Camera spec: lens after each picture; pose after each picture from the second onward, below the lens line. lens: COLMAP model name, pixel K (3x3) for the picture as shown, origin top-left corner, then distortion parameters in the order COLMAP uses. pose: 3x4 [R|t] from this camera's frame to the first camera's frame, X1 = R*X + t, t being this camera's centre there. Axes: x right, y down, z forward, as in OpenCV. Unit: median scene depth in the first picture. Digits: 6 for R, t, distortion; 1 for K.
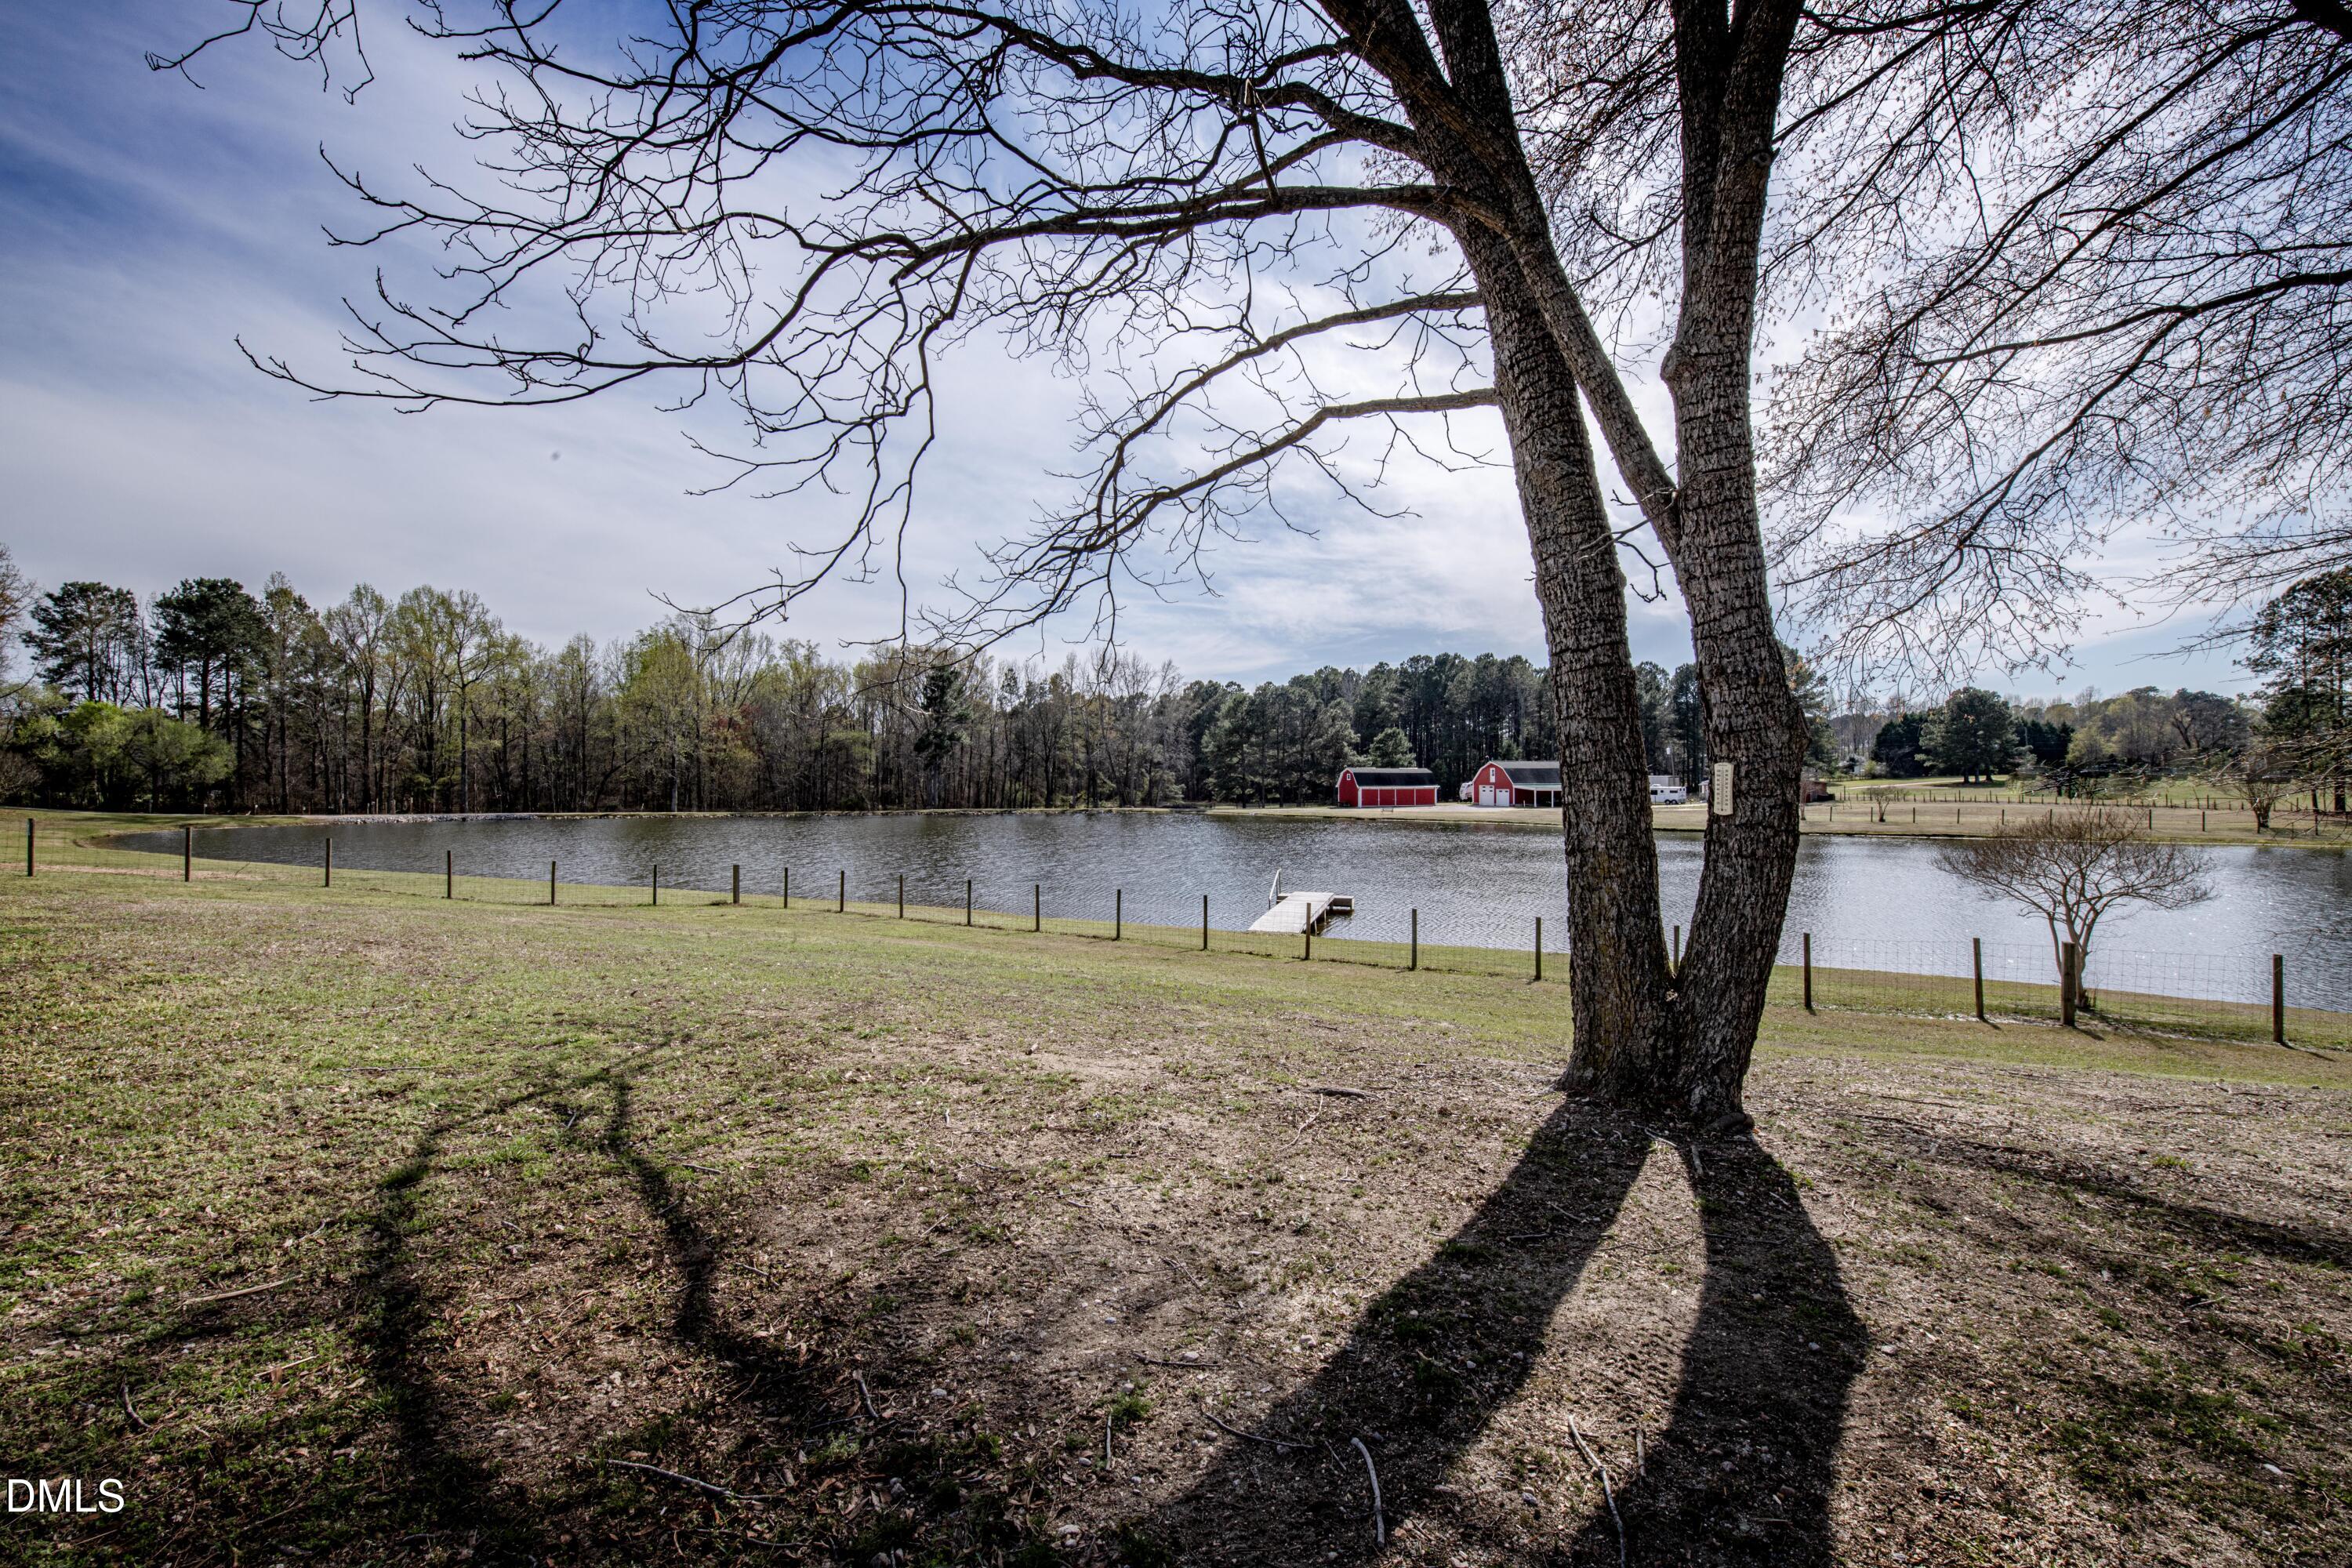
lens RADIAL K [[944.0, 0, 1169.5], [0, 944.0, 773.9], [0, 0, 1]] dist [-0.019131, -0.000485]
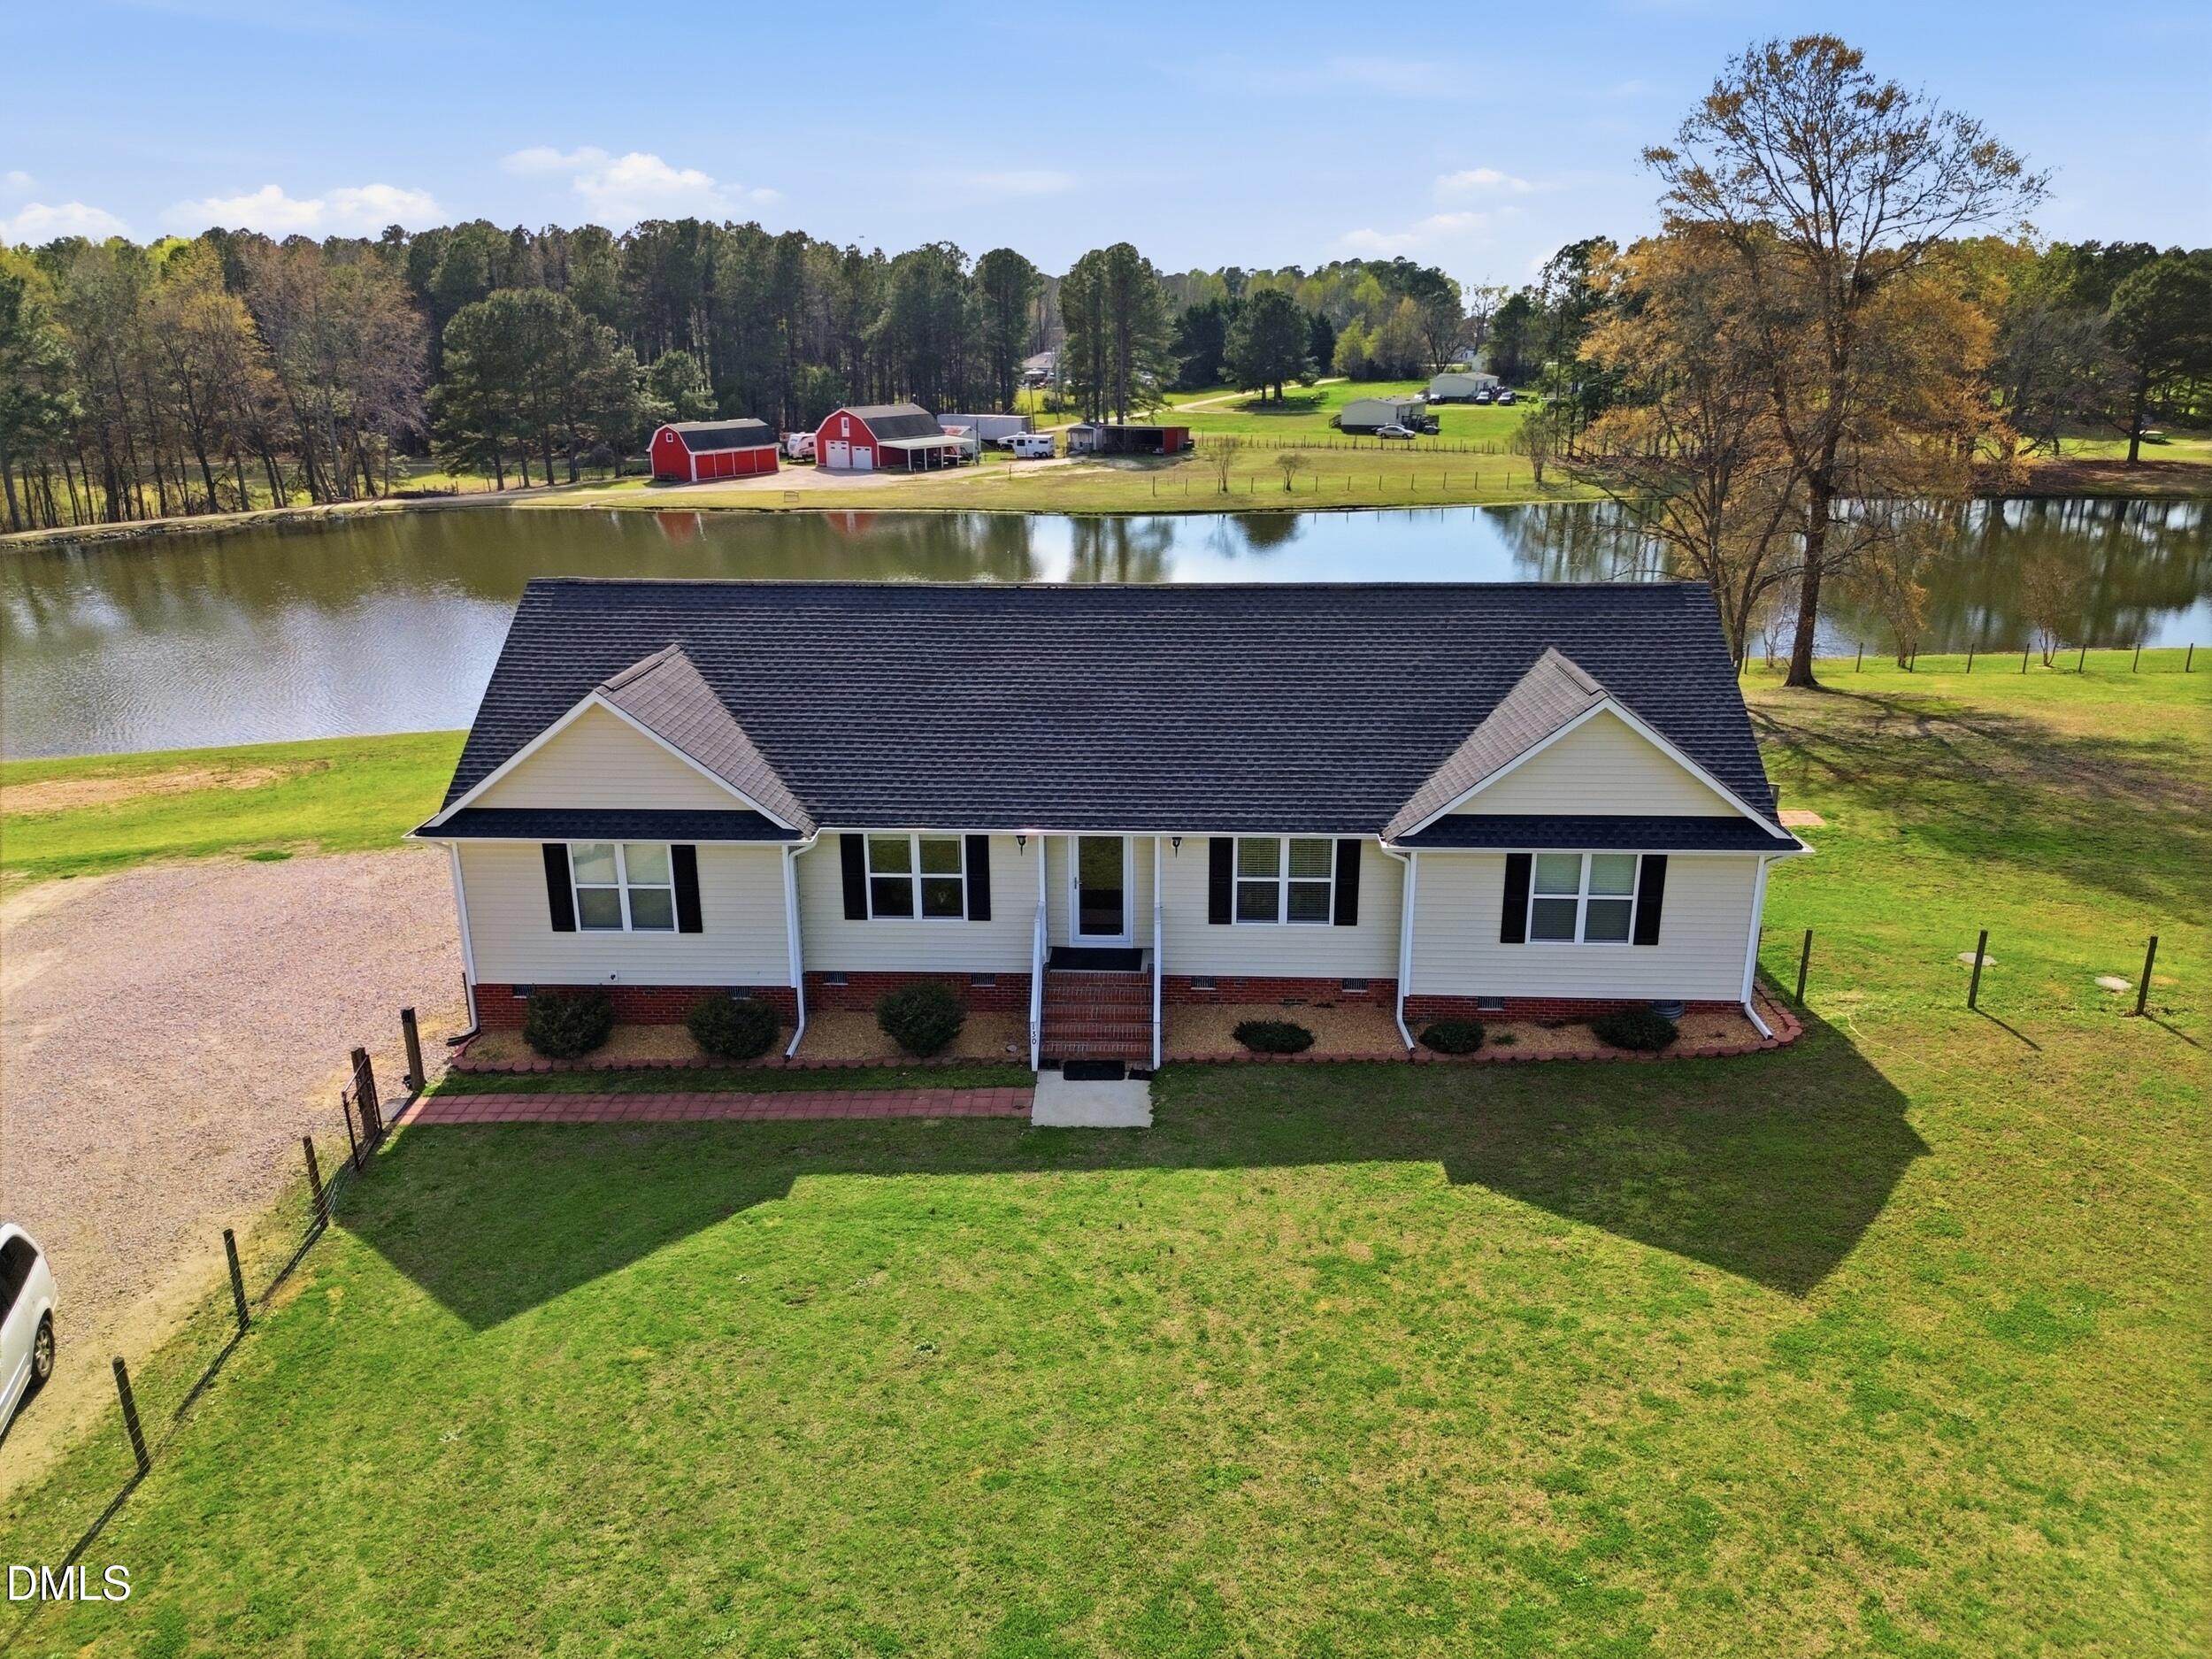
lens RADIAL K [[1572.0, 0, 1110.0], [0, 1572.0, 824.3], [0, 0, 1]] dist [0.071121, -0.060472]
pose [[0.773291, -0.192660, 0.604072, -0.334278], [0.002879, 0.953775, 0.300508, -0.077145], [-0.634044, -0.230641, 0.738100, -0.165300]]
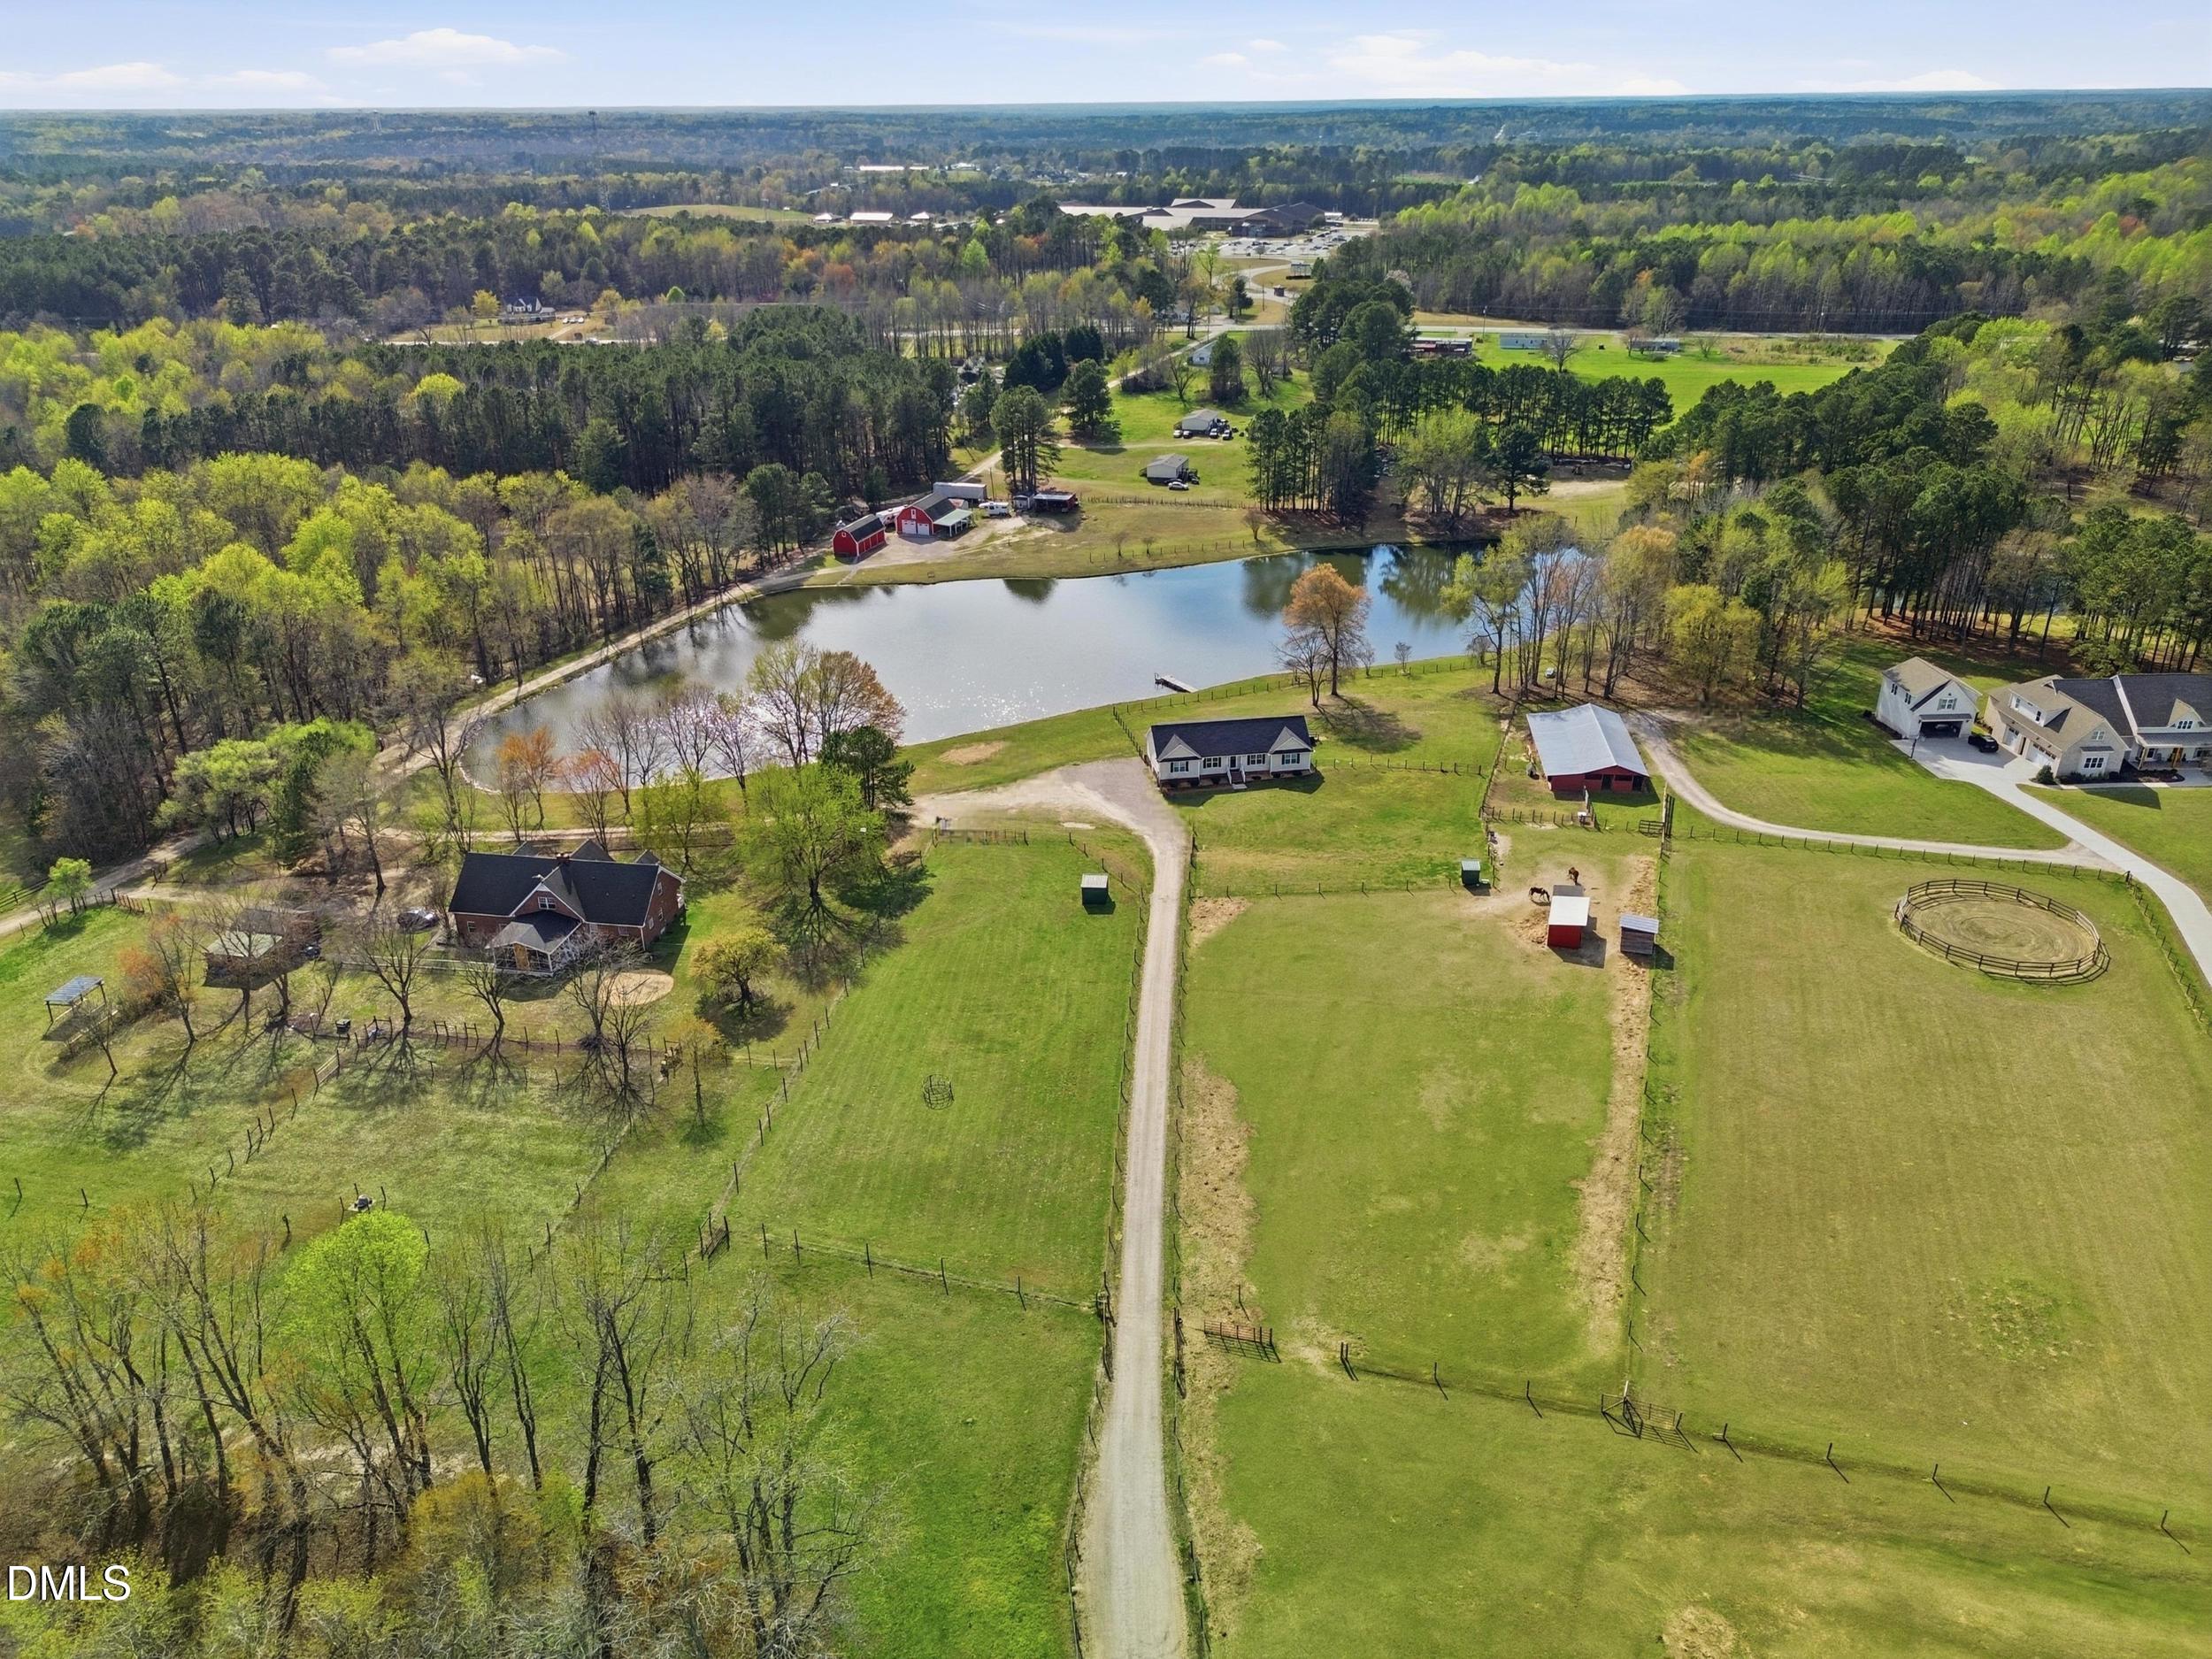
lens RADIAL K [[1572.0, 0, 1091.6], [0, 1572.0, 846.2], [0, 0, 1]] dist [0.071121, -0.060472]
pose [[0.640509, -0.337791, 0.689671, -1.412498], [0.012860, 0.902658, 0.430166, -0.608266], [-0.767843, -0.266656, 0.582504, -0.845753]]
